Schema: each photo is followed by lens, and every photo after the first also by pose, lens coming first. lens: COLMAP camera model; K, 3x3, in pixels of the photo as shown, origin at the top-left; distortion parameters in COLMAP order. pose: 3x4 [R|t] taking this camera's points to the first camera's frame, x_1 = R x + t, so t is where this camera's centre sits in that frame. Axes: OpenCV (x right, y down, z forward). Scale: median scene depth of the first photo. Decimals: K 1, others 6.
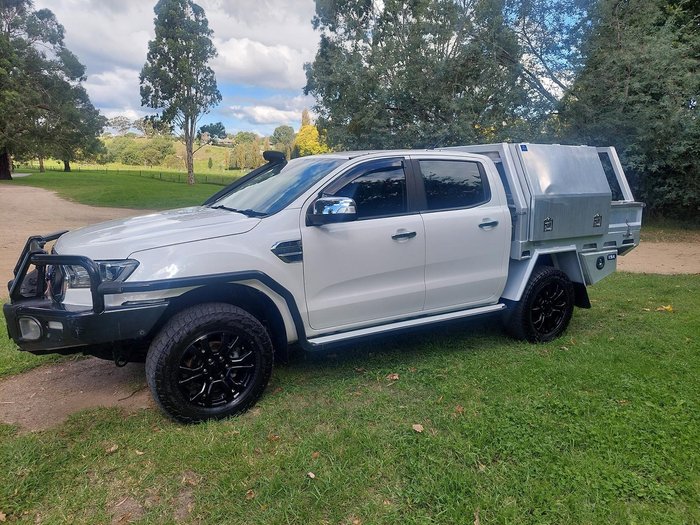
lens RADIAL K [[514.8, 0, 351.3], [0, 514.8, 243.7], [0, 0, 1]] dist [0.069225, -0.076226]
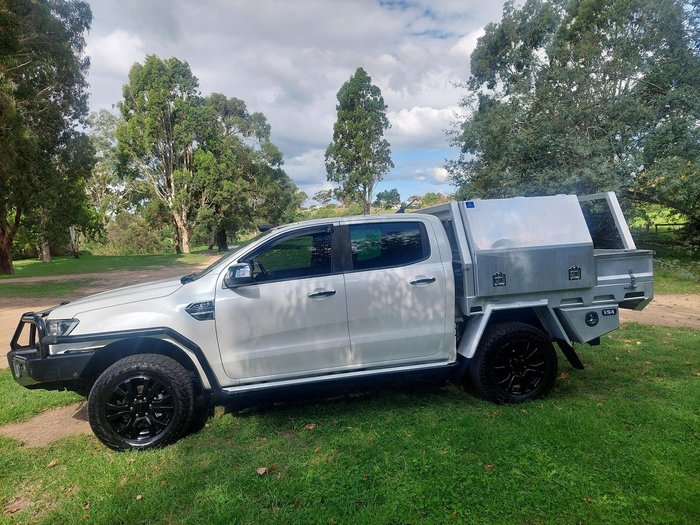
lens RADIAL K [[514.8, 0, 351.3], [0, 514.8, 243.7], [0, 0, 1]] dist [0.069225, -0.076226]
pose [[0.935567, -0.058457, -0.348277, 0.413180], [0.019071, 0.993129, -0.115462, 0.003360], [0.352633, 0.101380, 0.930254, -0.012858]]
